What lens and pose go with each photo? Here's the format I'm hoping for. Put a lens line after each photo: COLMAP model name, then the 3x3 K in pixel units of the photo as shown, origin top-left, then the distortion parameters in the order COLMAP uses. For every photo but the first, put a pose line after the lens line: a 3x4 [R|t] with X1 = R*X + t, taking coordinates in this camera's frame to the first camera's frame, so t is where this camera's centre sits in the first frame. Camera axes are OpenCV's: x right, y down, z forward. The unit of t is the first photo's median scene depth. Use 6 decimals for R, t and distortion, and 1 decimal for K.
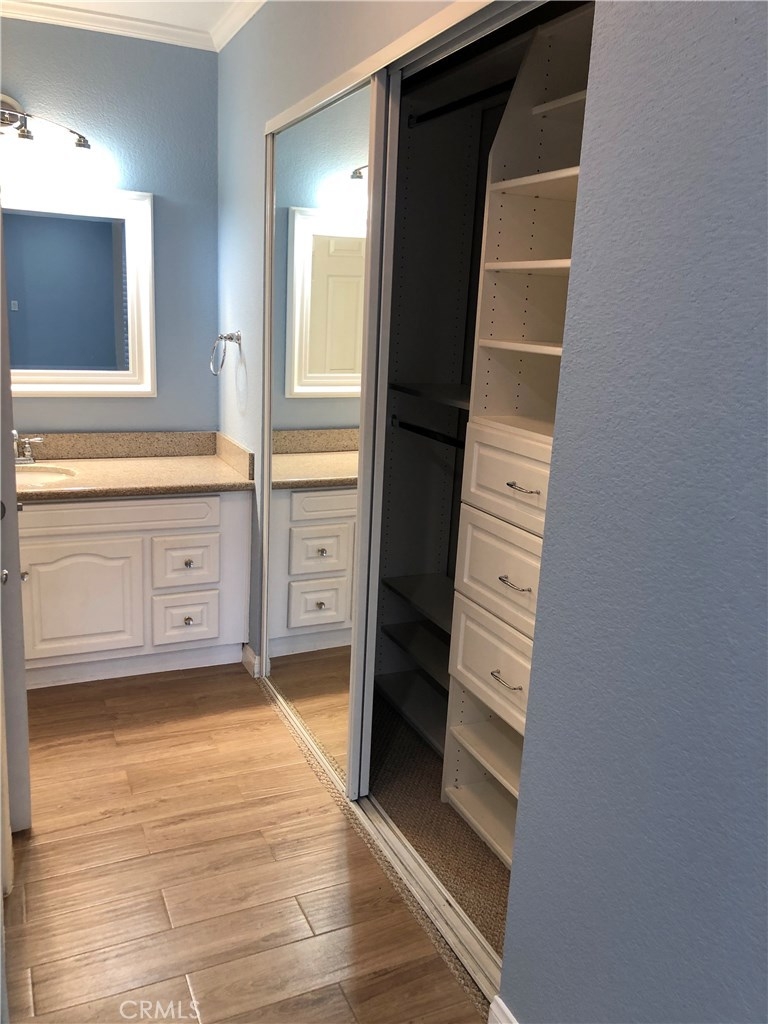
lens RADIAL K [[828.3, 0, 377.3], [0, 828.3, 507.3], [0, 0, 1]] dist [0.080184, -0.100552]
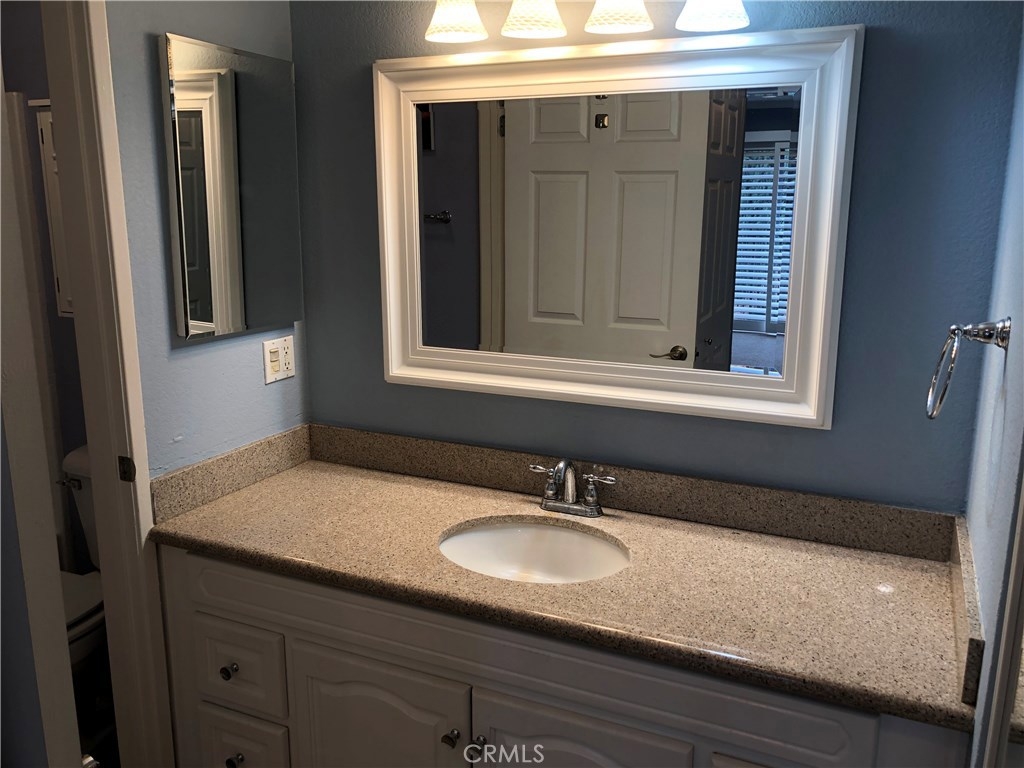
lens RADIAL K [[847.0, 0, 513.9], [0, 847.0, 379.9], [0, 0, 1]] dist [0.008945, -0.006859]
pose [[0.660631, 0.116731, -0.741580, -0.015749], [-0.153963, 0.987906, 0.018347, -0.149858], [0.734753, 0.102055, 0.670614, 0.542316]]
